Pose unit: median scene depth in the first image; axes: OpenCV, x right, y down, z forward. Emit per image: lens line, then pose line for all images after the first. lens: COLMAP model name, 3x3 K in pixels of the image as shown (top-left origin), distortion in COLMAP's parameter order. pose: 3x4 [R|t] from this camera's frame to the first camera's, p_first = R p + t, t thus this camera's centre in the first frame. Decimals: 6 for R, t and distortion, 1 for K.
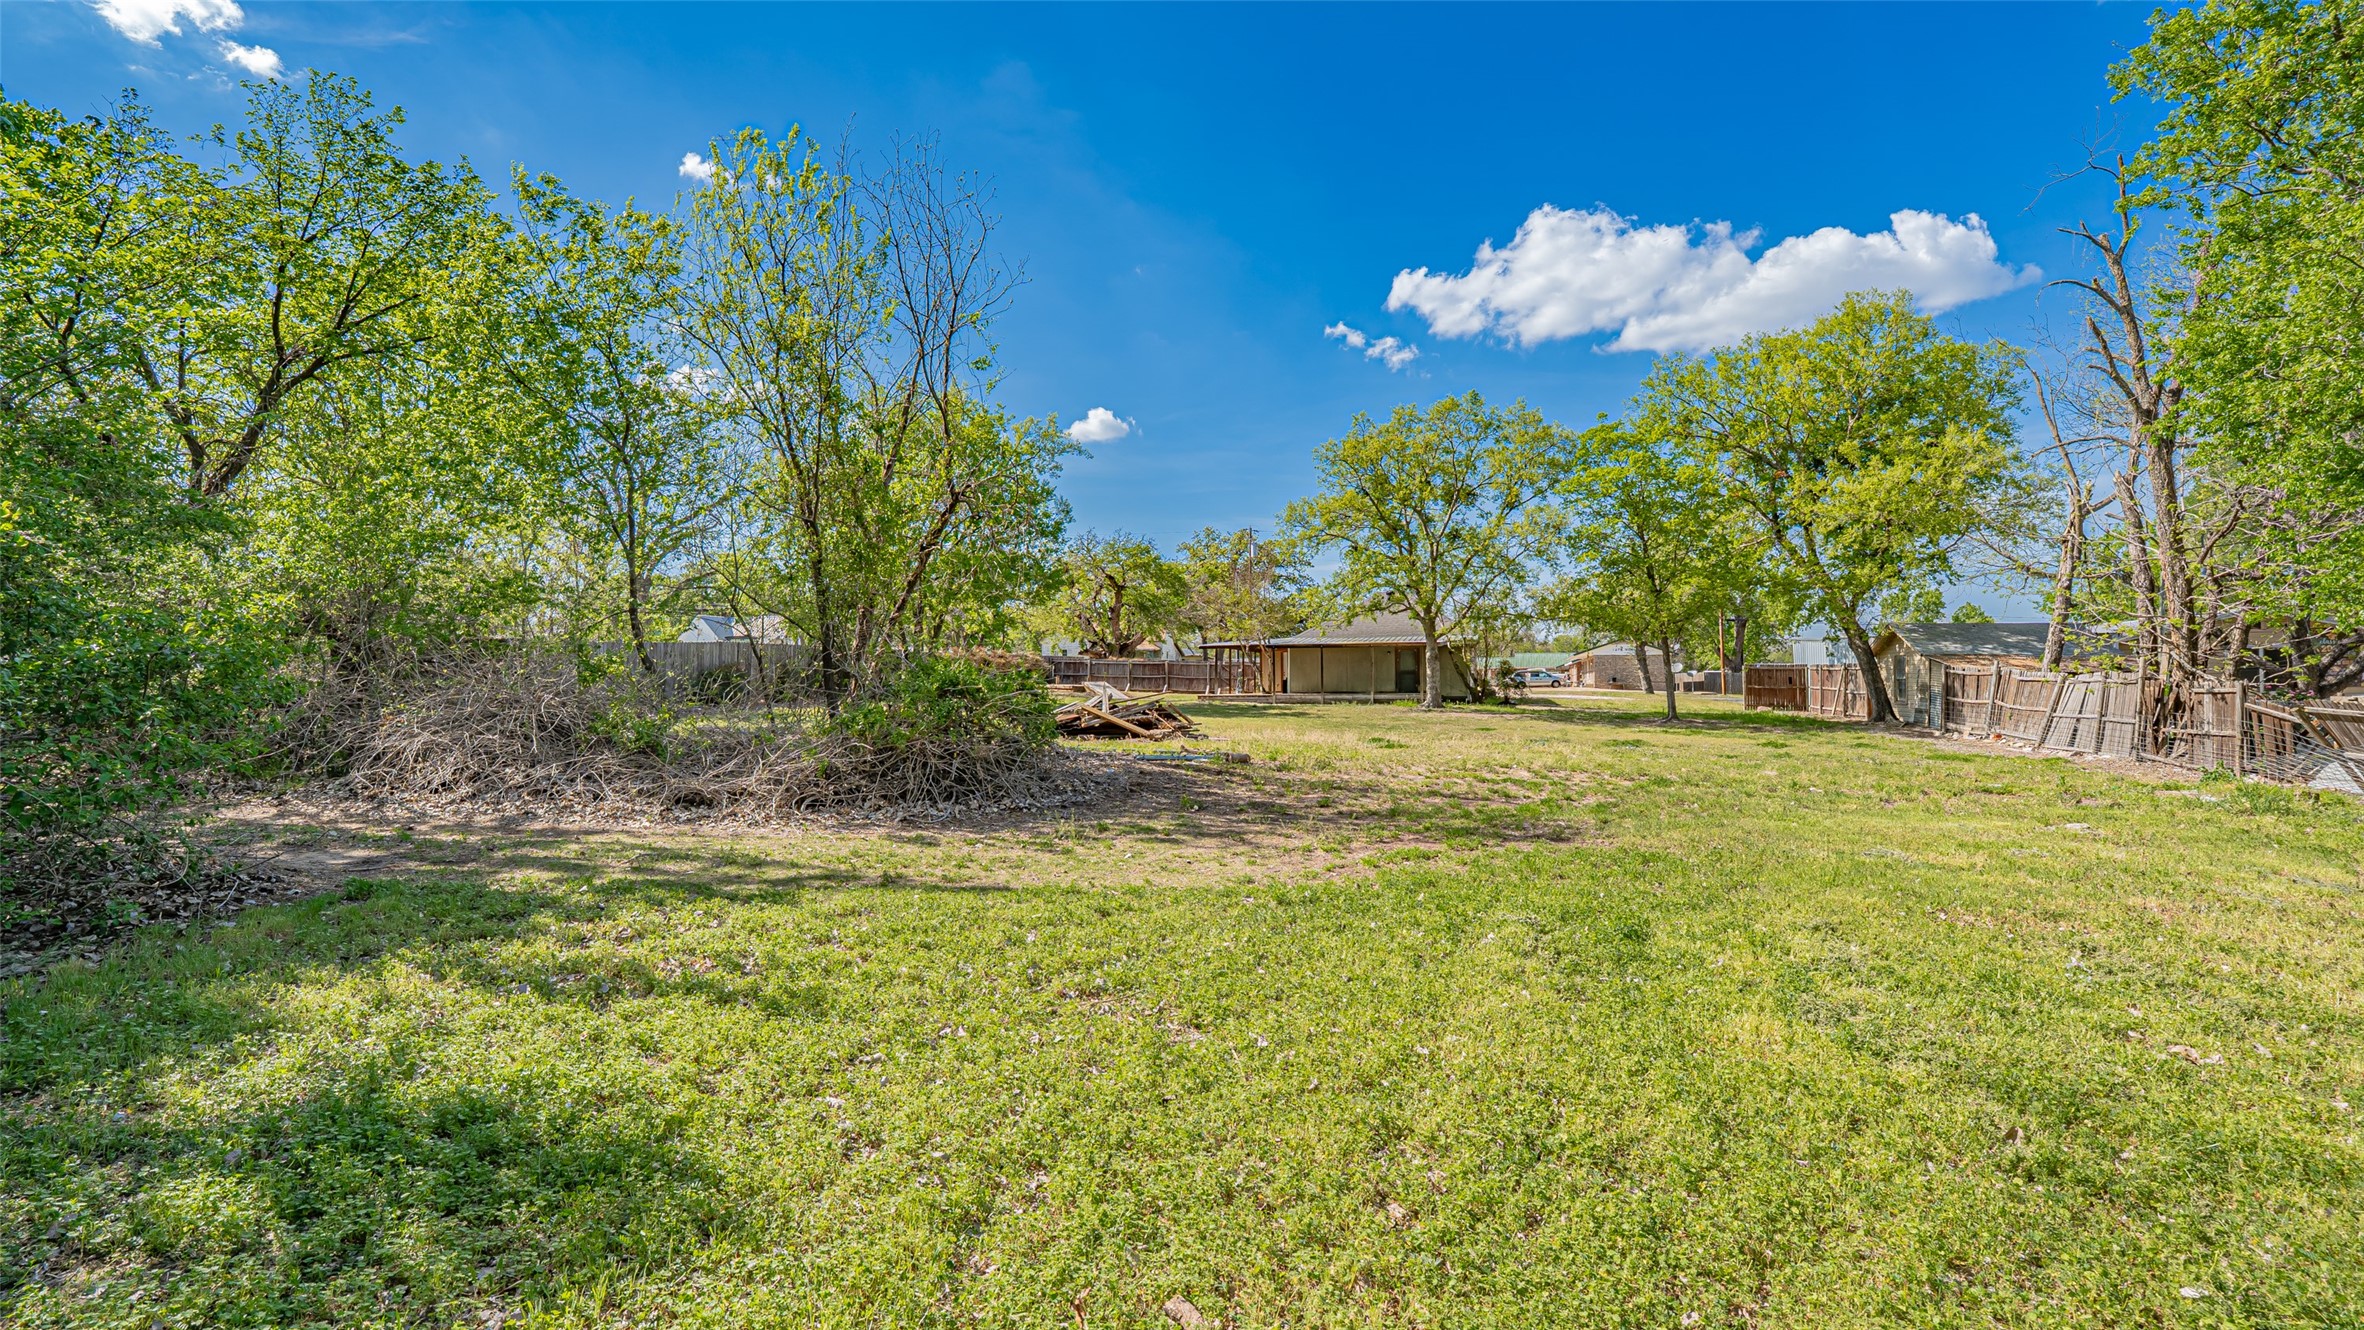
lens RADIAL K [[1129.3, 0, 1182.0], [0, 1129.3, 665.0], [0, 0, 1]] dist [-0.048757, 0.017025]
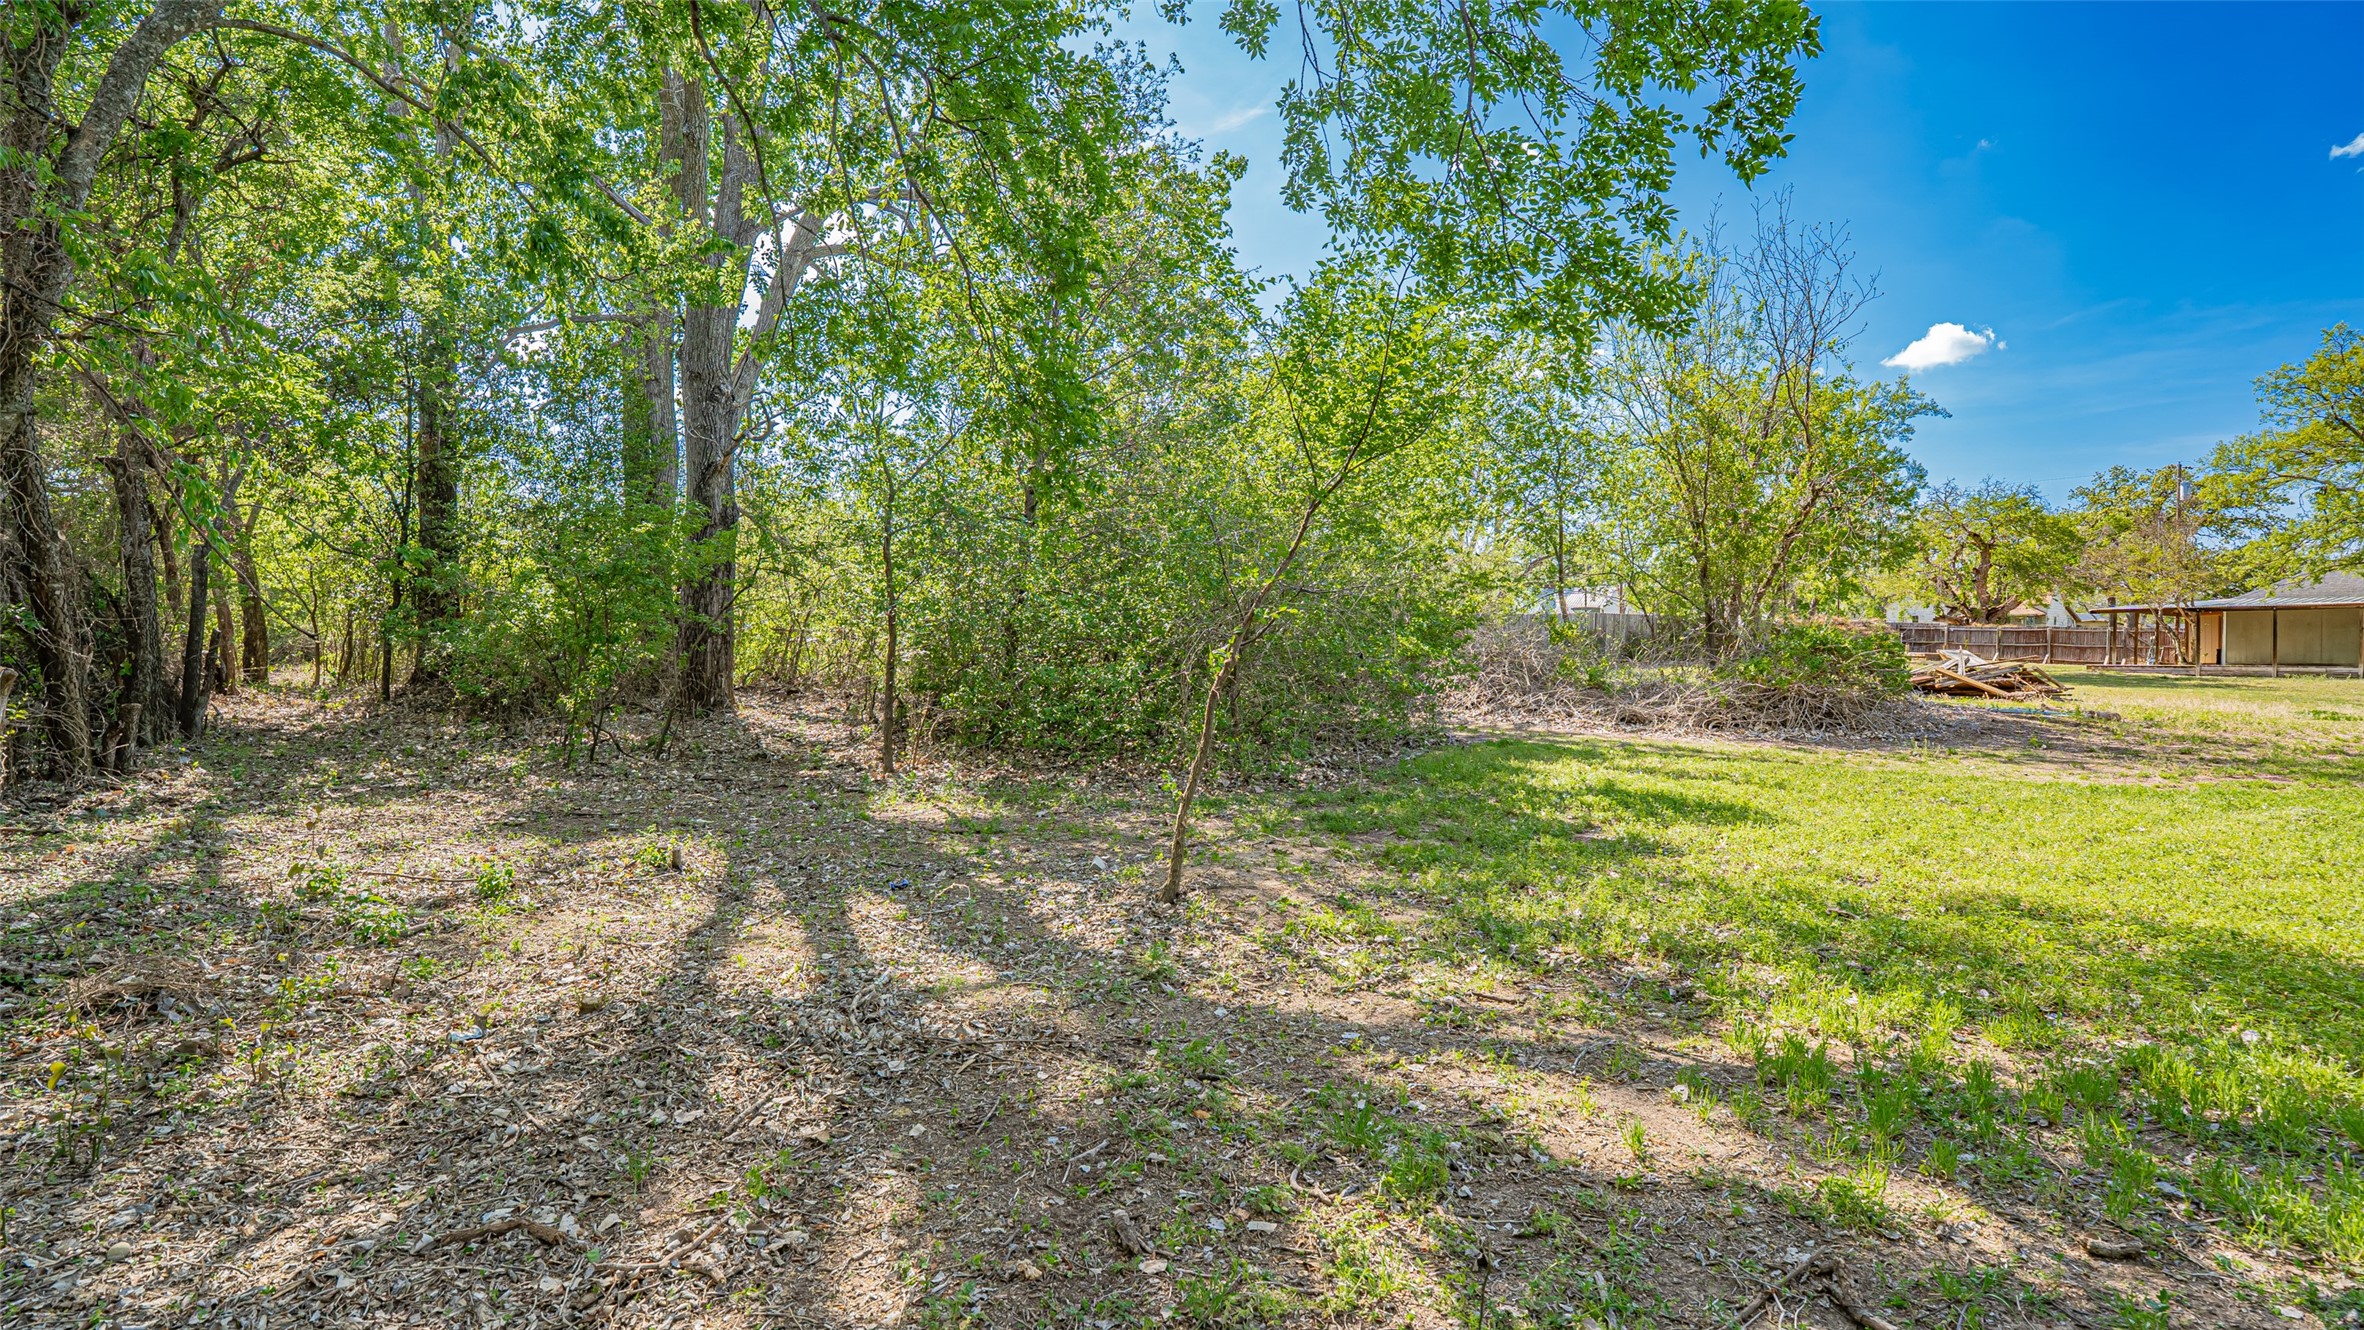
lens RADIAL K [[1129.3, 0, 1182.0], [0, 1129.3, 665.0], [0, 0, 1]] dist [-0.048757, 0.017025]
pose [[0.773276, 0.014180, -0.633912, 0.015815], [0.003219, 0.999649, 0.026288, 0.001711], [0.634062, -0.022369, 0.772959, -0.172100]]
